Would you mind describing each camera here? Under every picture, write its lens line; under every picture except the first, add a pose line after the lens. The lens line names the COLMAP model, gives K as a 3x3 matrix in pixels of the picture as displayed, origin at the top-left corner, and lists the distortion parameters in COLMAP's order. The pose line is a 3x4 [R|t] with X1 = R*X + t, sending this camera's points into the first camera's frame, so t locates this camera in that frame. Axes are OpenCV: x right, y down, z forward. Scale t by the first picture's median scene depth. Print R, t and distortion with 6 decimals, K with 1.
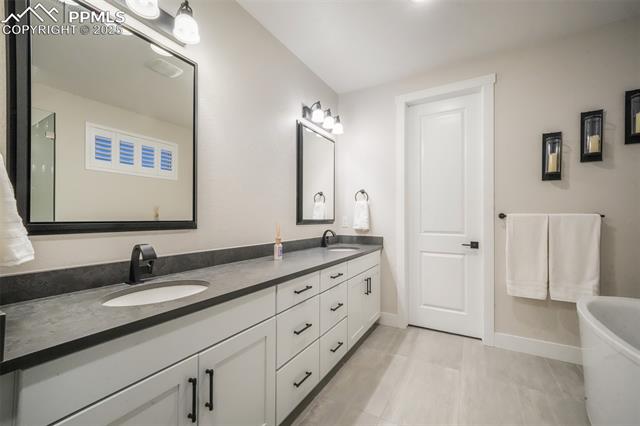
lens RADIAL K [[260.0, 0, 319.6], [0, 260.0, 218.2], [0, 0, 1]] dist [-0.000882, -0.000043]
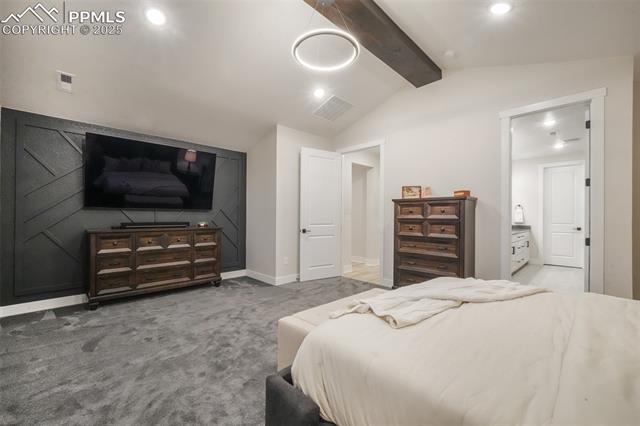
lens RADIAL K [[267.5, 0, 320.0], [0, 267.5, 213.0], [0, 0, 1]] dist [0.001553, 0.000184]
pose [[0.968816, 0.005968, -0.247711, -0.984739], [-0.006036, 0.999982, 0.000485, -0.028695], [0.247709, 0.001025, 0.968834, -1.766443]]
